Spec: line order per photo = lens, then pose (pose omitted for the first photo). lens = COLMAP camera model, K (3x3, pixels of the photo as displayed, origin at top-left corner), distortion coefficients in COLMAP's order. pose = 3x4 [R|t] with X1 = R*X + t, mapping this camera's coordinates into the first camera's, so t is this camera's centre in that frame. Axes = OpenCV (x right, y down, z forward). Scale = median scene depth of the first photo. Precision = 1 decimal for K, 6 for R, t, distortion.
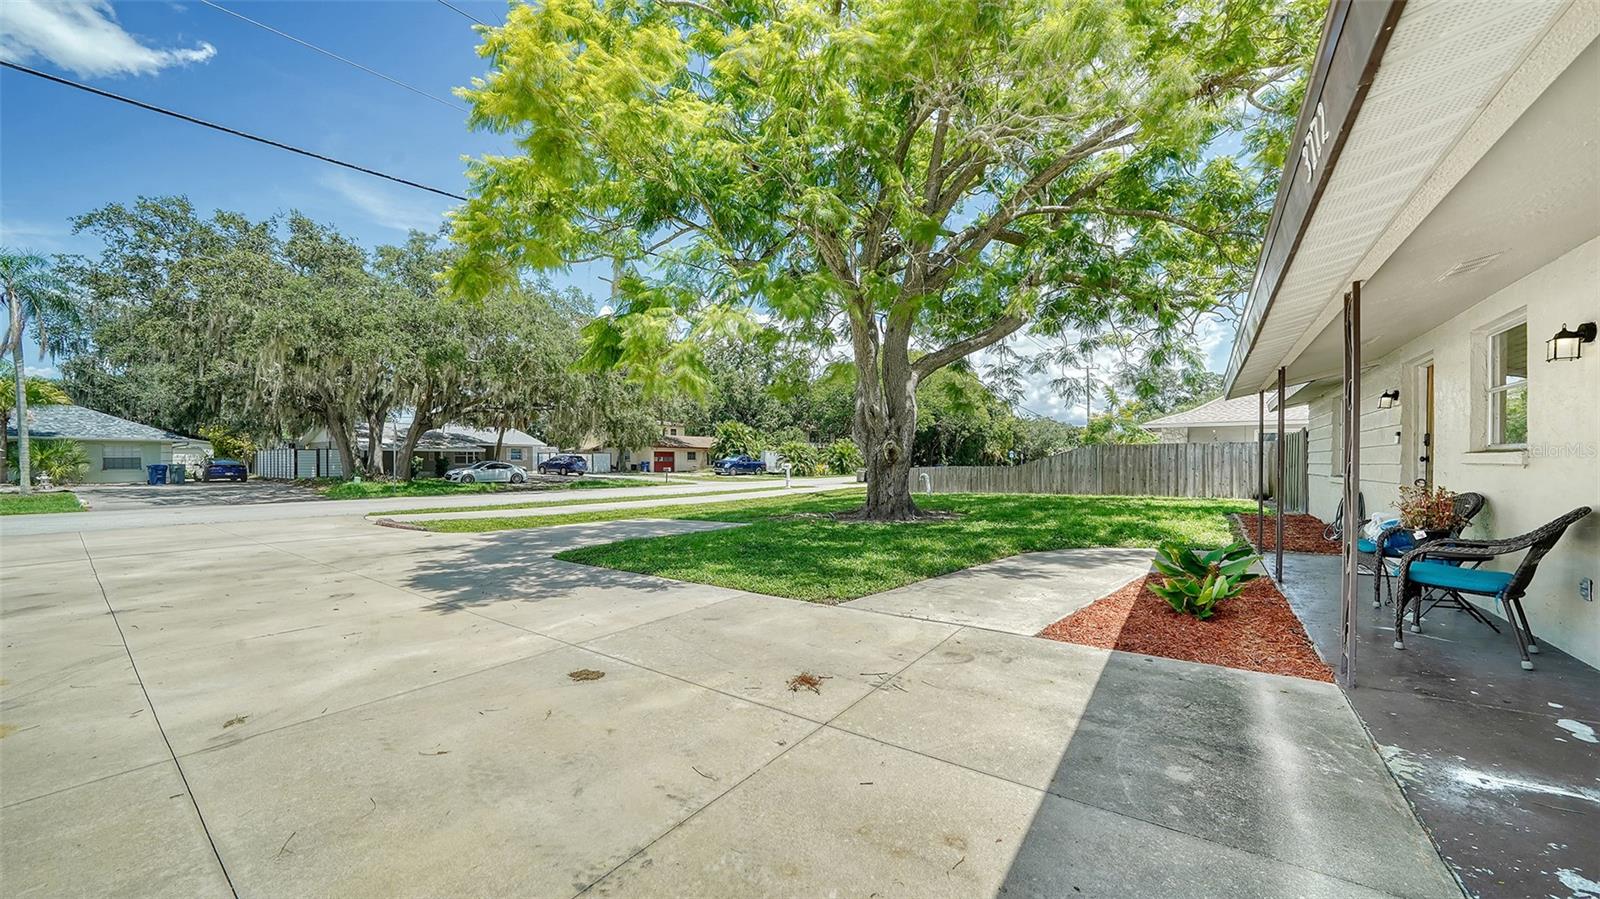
lens RADIAL K [[560.1, 0, 796.5], [0, 560.1, 460.6], [0, 0, 1]] dist [-0.006722, 0.000219]
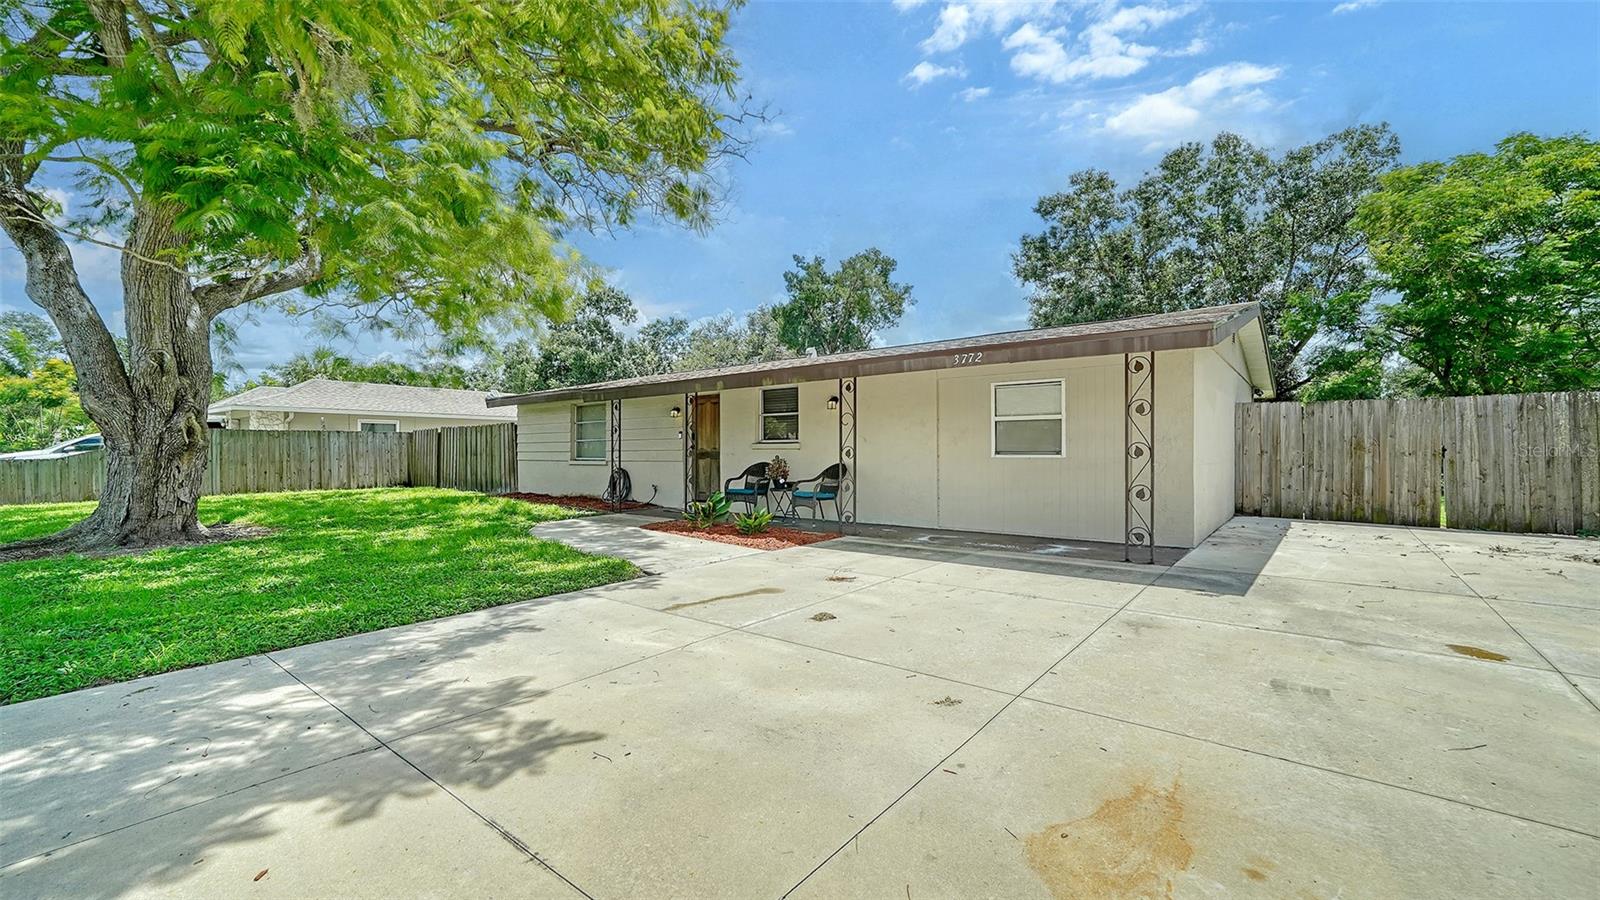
lens RADIAL K [[634.0, 0, 794.9], [0, 634.0, 454.8], [0, 0, 1]] dist [-0.004723, 0.002087]
pose [[0.048593, -0.001518, 0.998818, -1.566424], [0.001181, 0.999998, 0.001463, 0.033388], [-0.998818, 0.001108, 0.048595, 0.900040]]
